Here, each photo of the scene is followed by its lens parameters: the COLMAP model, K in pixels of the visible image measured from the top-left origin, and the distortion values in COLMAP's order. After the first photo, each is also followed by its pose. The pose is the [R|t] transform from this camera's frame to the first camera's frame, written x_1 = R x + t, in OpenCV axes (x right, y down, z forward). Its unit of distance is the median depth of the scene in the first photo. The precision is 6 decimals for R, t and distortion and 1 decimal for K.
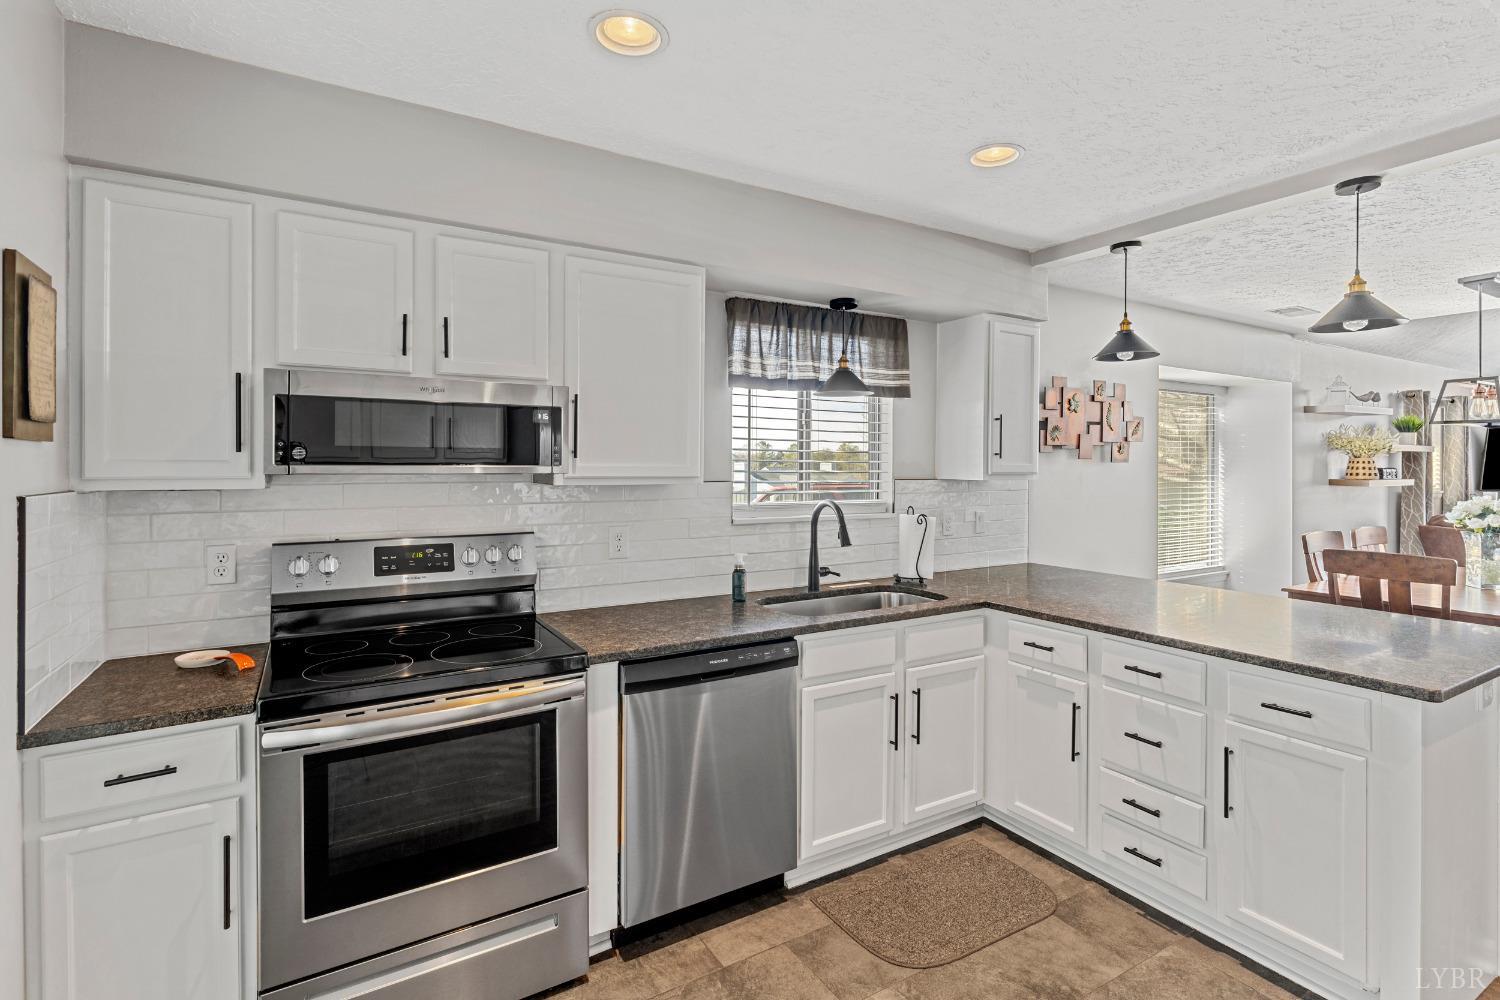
lens RADIAL K [[730.3, 0, 755.4], [0, 730.3, 476.7], [0, 0, 1]] dist [-0.002831, -0.000017]
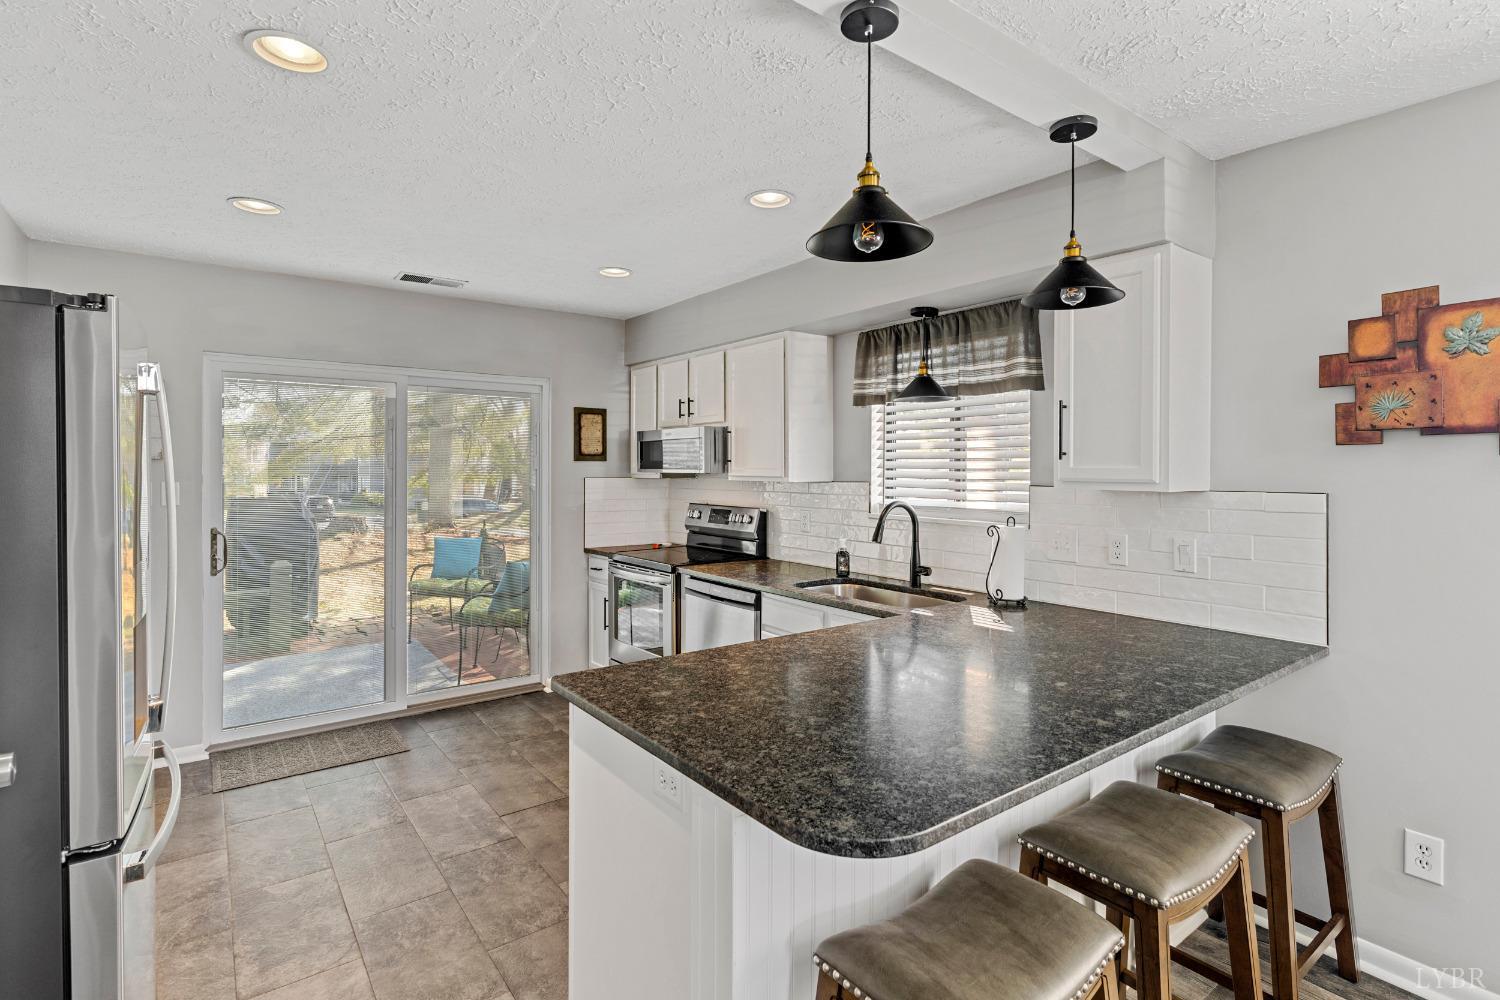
lens RADIAL K [[730.3, 0, 755.4], [0, 730.3, 476.7], [0, 0, 1]] dist [-0.002831, -0.000017]
pose [[0.097830, 0.009775, -0.995155, 1.131460], [-0.016880, 0.999824, 0.008162, -0.009221], [0.995060, 0.015999, 0.097978, 0.671558]]
